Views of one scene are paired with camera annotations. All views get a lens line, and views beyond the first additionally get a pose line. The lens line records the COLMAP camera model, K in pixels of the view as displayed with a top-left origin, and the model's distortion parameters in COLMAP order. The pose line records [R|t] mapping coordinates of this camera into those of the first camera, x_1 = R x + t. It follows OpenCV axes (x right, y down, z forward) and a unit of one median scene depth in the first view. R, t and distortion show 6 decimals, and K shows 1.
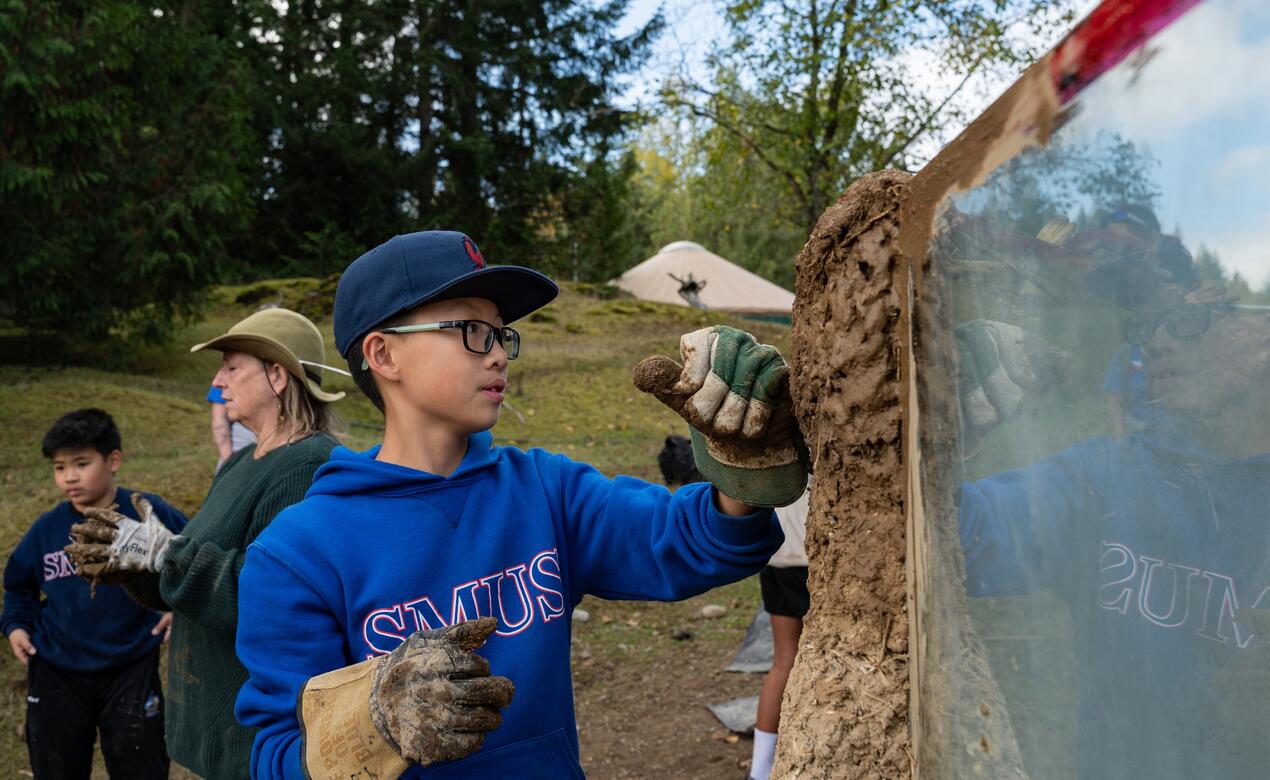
lens RADIAL K [[1126.4, 0, 635.1], [0, 1126.4, 391.3], [0, 0, 1]] dist [-0.015459, -0.004110]
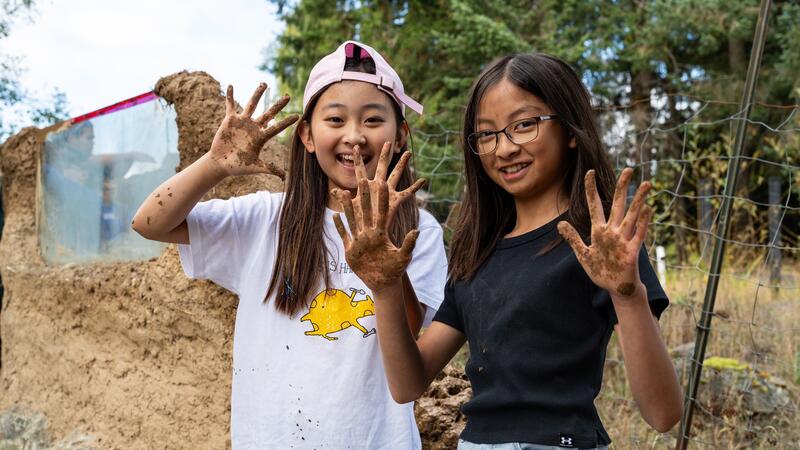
lens RADIAL K [[934.3, 0, 400.1], [0, 934.3, 225.1], [0, 0, 1]] dist [-0.005864, 0.000000]
pose [[0.716881, 0.054618, 0.695052, -0.234373], [-0.013222, 0.997813, -0.064771, 0.080104], [-0.697070, 0.037243, 0.716035, -0.500206]]
